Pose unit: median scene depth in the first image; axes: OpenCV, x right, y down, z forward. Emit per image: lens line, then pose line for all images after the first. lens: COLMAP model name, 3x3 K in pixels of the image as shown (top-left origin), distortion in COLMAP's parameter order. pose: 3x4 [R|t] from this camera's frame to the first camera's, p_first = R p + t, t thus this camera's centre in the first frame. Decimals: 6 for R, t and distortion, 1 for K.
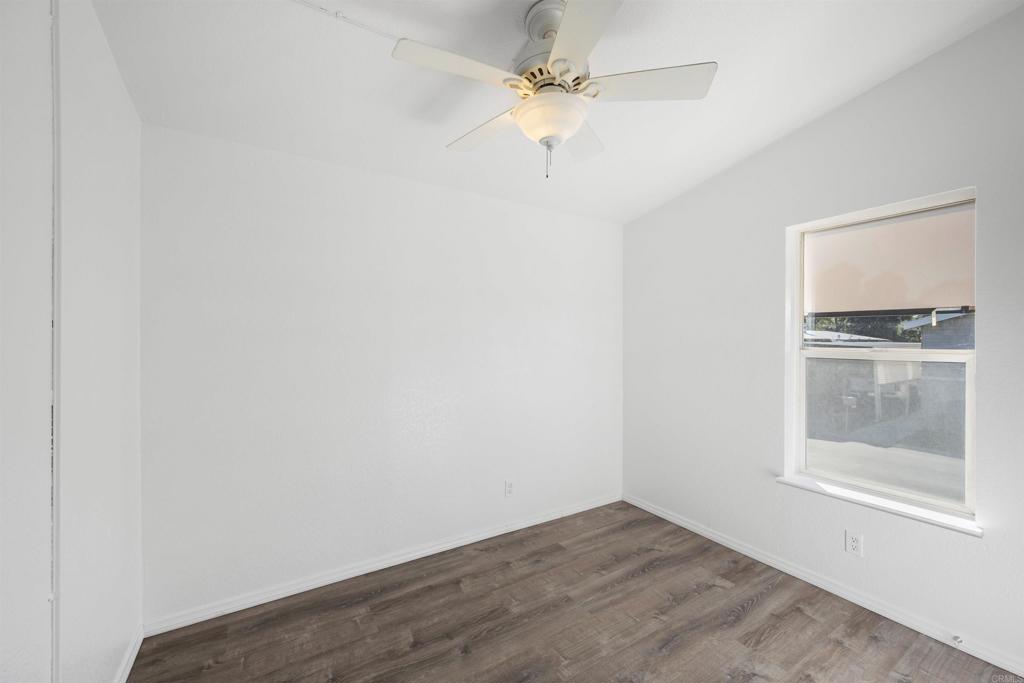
lens RADIAL K [[410.3, 0, 506.5], [0, 410.3, 337.6], [0, 0, 1]] dist [0.001214, 0.000954]
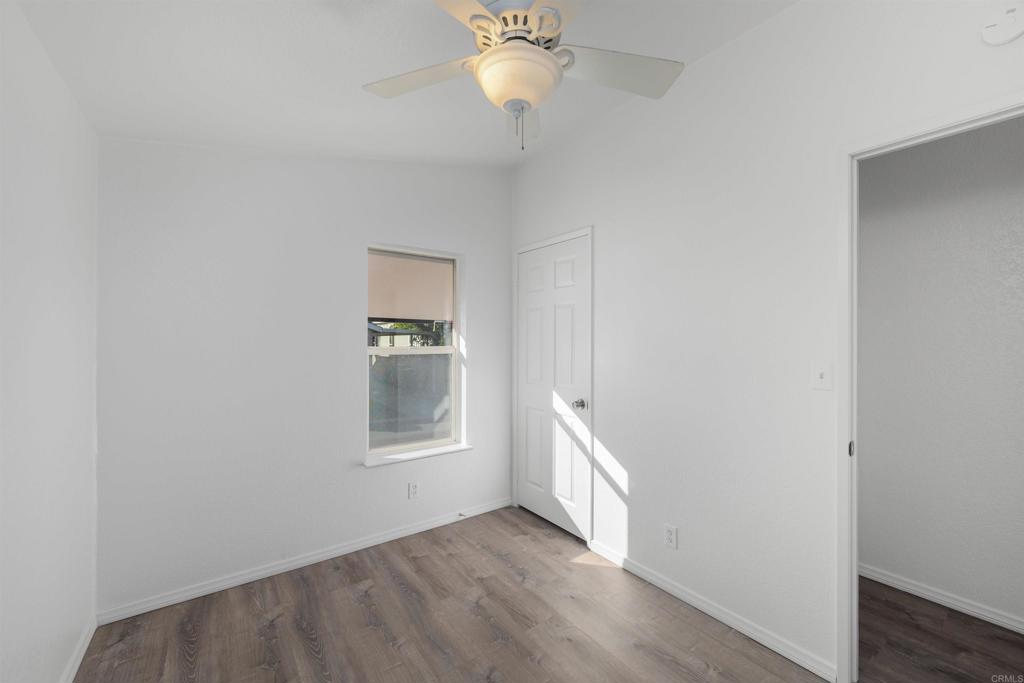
lens RADIAL K [[410.3, 0, 511.2], [0, 410.3, 335.3], [0, 0, 1]] dist [0.001214, 0.000954]
pose [[-0.079129, 0.013859, 0.996768, -0.503950], [0.000310, 0.999904, -0.013878, 0.008486], [-0.996864, -0.000789, -0.079126, 0.736591]]
